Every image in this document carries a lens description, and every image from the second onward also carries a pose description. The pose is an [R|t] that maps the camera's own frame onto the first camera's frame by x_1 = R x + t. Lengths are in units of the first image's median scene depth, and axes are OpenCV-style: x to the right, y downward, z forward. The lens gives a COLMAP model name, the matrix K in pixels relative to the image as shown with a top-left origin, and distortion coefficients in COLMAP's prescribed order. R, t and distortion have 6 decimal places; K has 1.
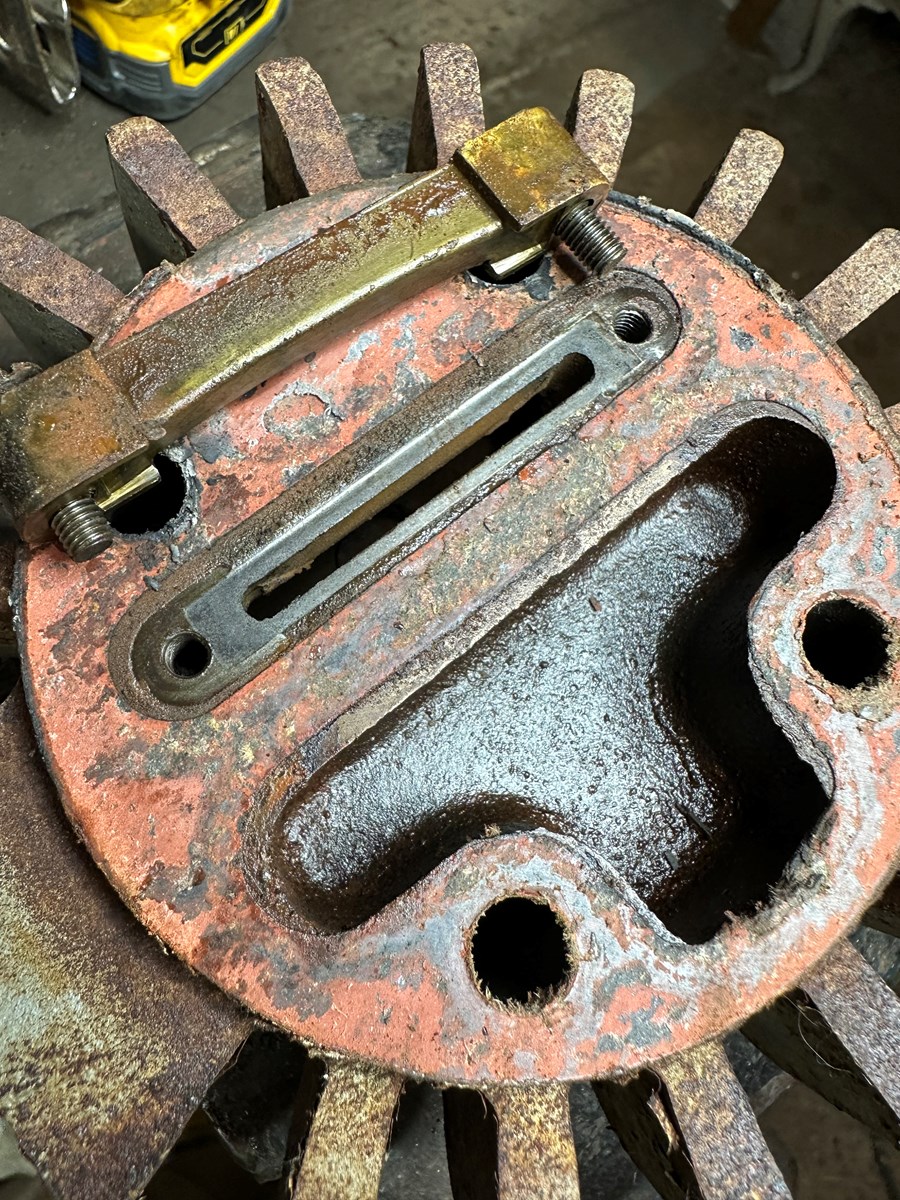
lens RADIAL K [[856.1, 0, 352.5], [0, 856.1, 545.9], [0, 0, 1]] dist [-0.008373, -0.003875]
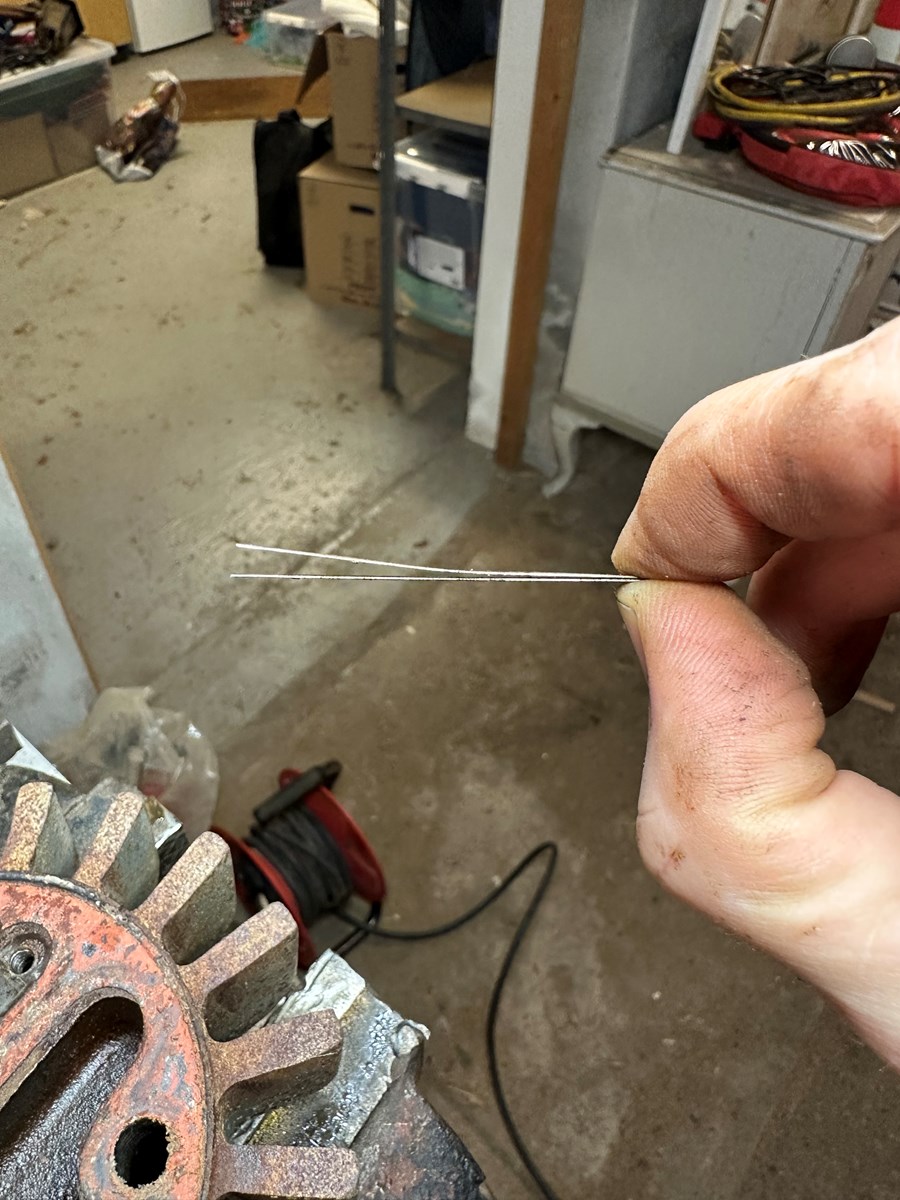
lens RADIAL K [[856.1, 0, 352.5], [0, 856.1, 545.9], [0, 0, 1]] dist [-0.008373, -0.003875]
pose [[0.959135, -0.256119, 0.120259, 1.105222], [0.282632, 0.847139, -0.449971, -0.017724], [0.013370, 0.465572, 0.884909, -0.961542]]
